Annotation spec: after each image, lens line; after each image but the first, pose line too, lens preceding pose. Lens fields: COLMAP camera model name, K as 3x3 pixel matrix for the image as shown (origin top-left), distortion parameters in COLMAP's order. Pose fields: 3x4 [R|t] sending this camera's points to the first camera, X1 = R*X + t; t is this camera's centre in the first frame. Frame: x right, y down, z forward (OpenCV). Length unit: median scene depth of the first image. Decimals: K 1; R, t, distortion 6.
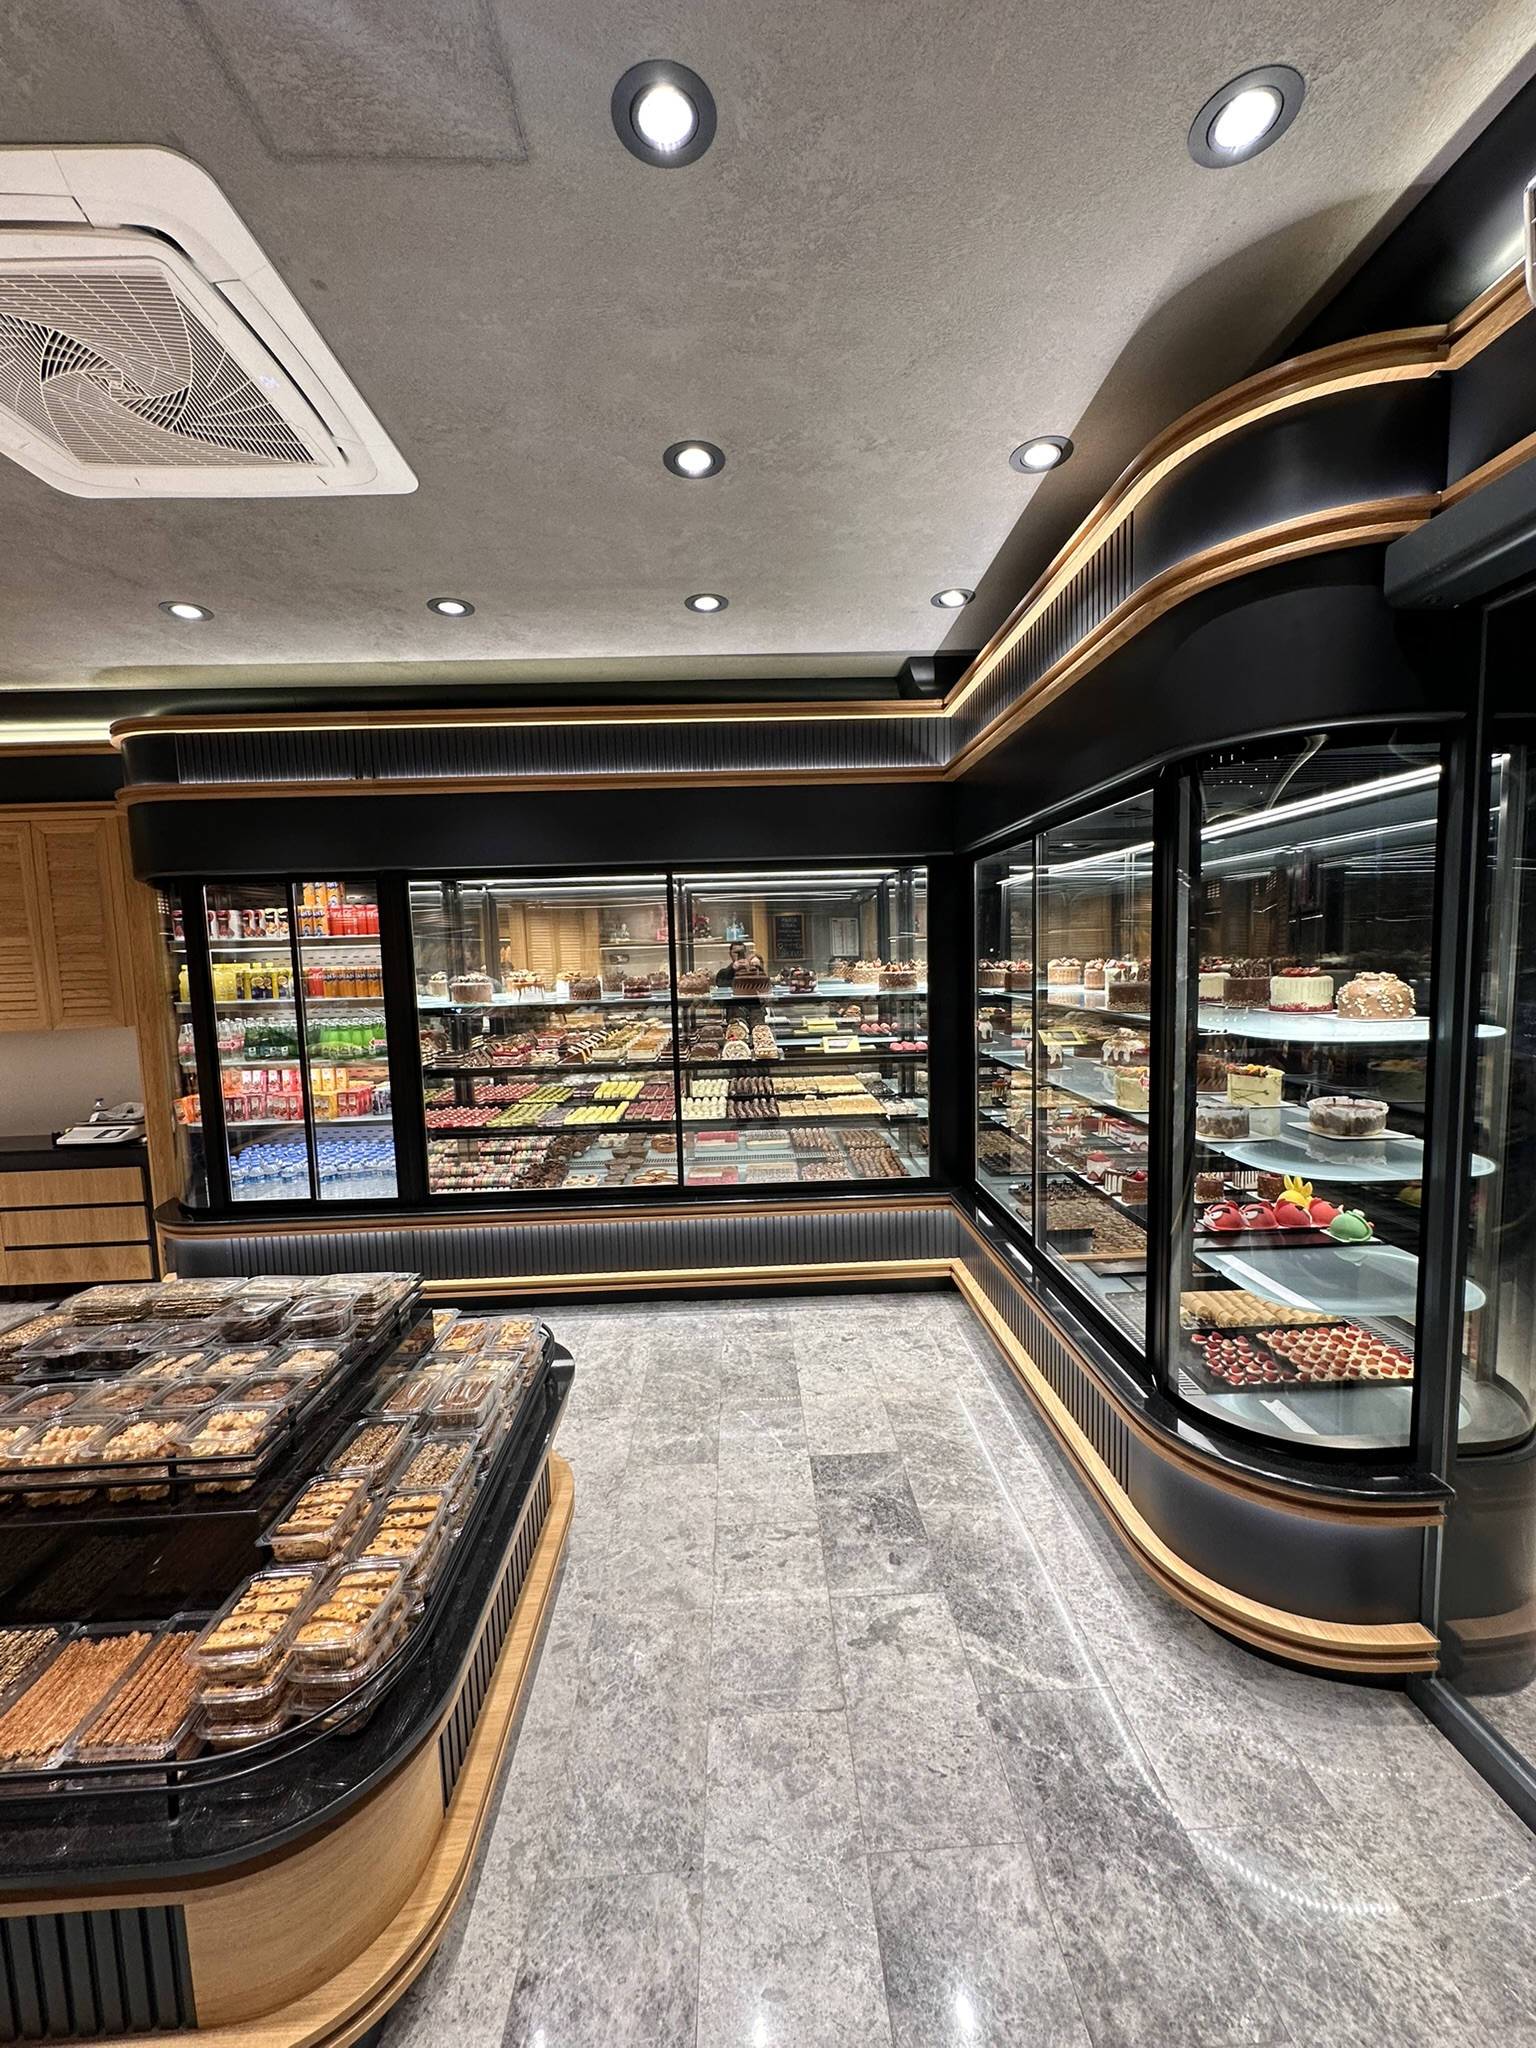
lens RADIAL K [[817.0, 0, 770.5], [0, 817.0, 1026.0], [0, 0, 1]] dist [-0.002123, -0.000159]
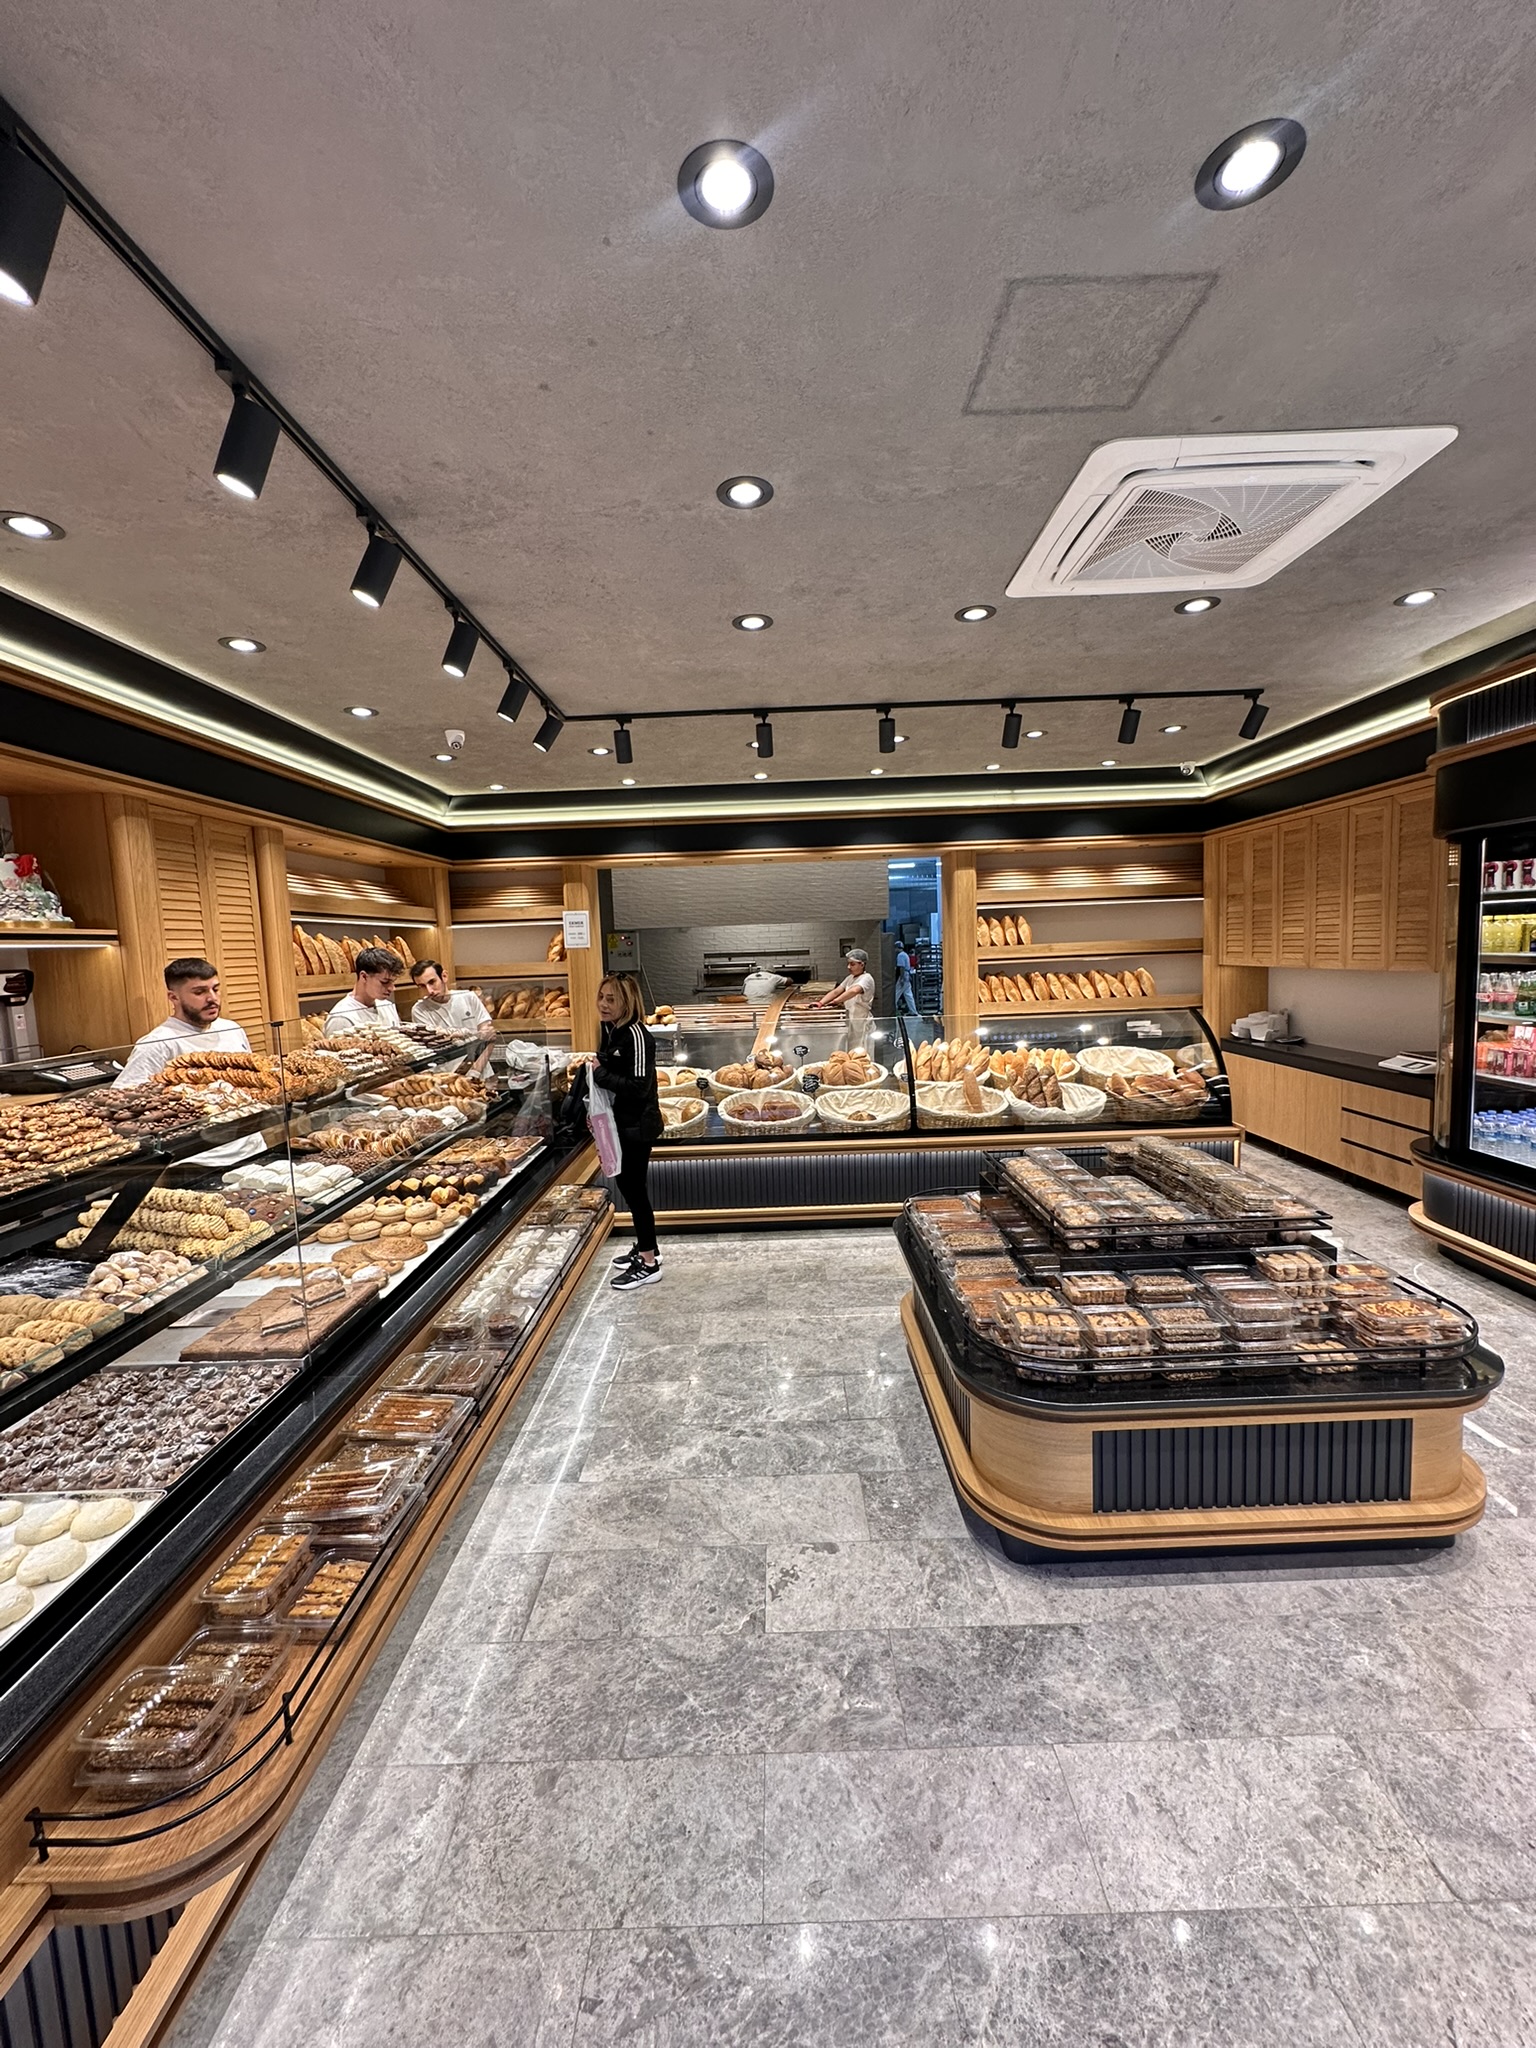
lens RADIAL K [[817.0, 0, 770.5], [0, 817.0, 1026.0], [0, 0, 1]] dist [-0.002123, -0.000159]
pose [[-0.039831, 0.131651, -0.990496, 0.418706], [-0.051200, 0.989711, 0.133606, -0.034261], [0.997894, 0.056035, -0.032680, 0.170816]]
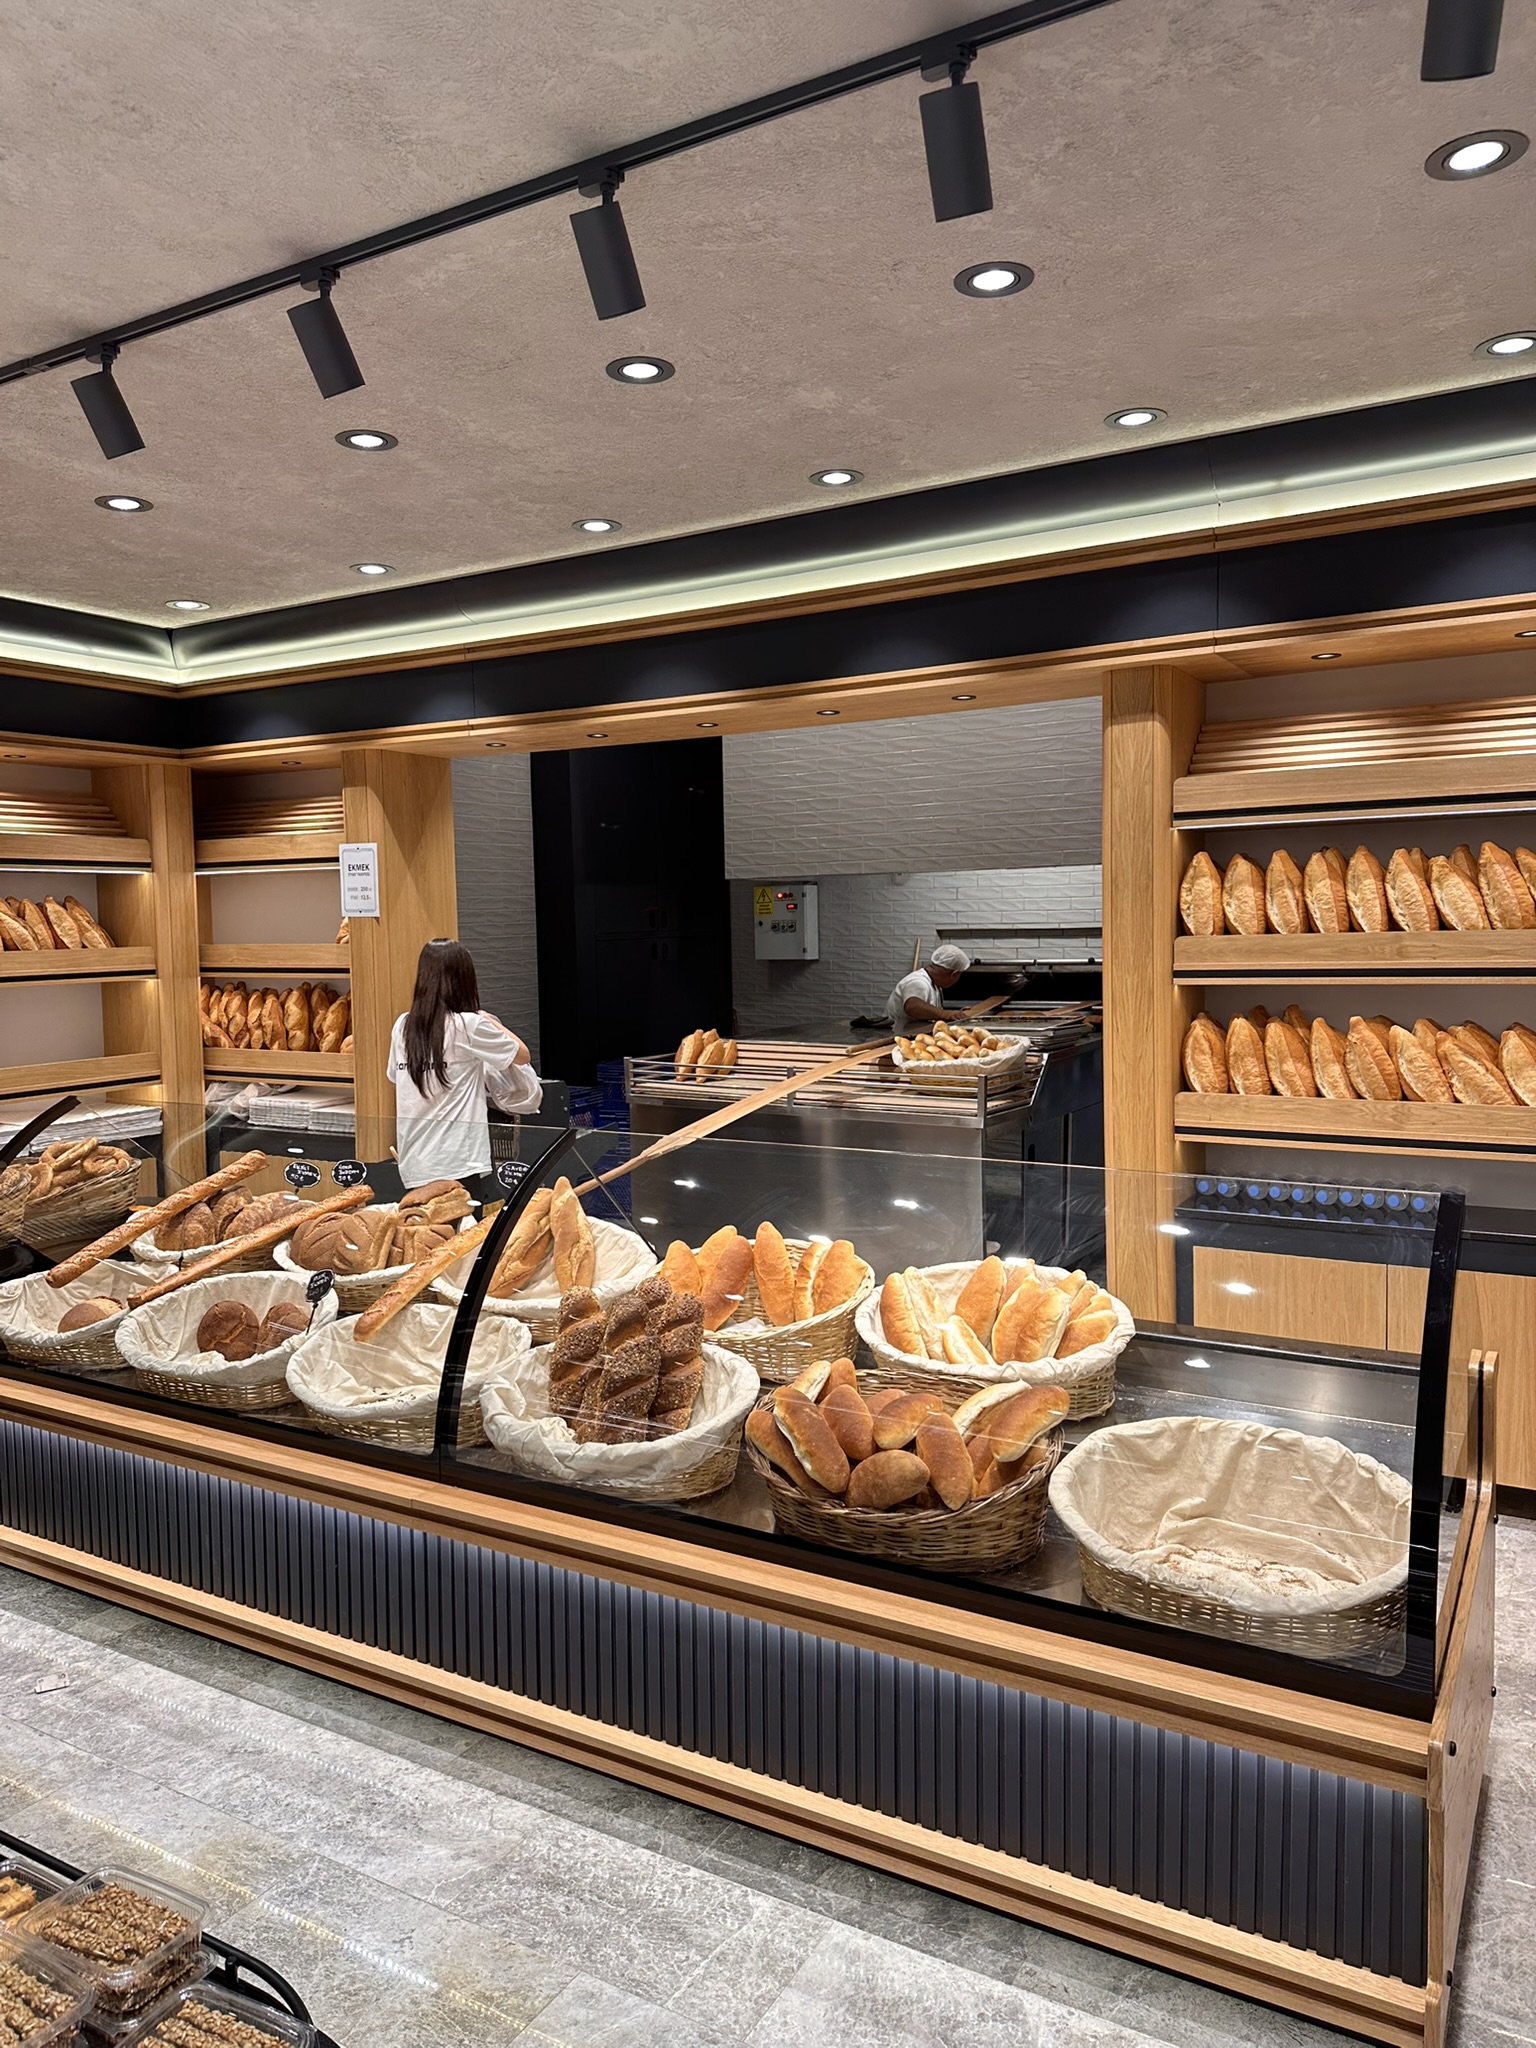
lens RADIAL K [[1434.1, 0, 758.5], [0, 1434.1, 1018.3], [0, 0, 1]] dist [0.067813, -0.074625]
pose [[-0.544738, 0.099602, -0.832670, -0.360614], [-0.038129, 0.988953, 0.143241, -0.080472], [0.837739, 0.109777, -0.534922, 0.984240]]
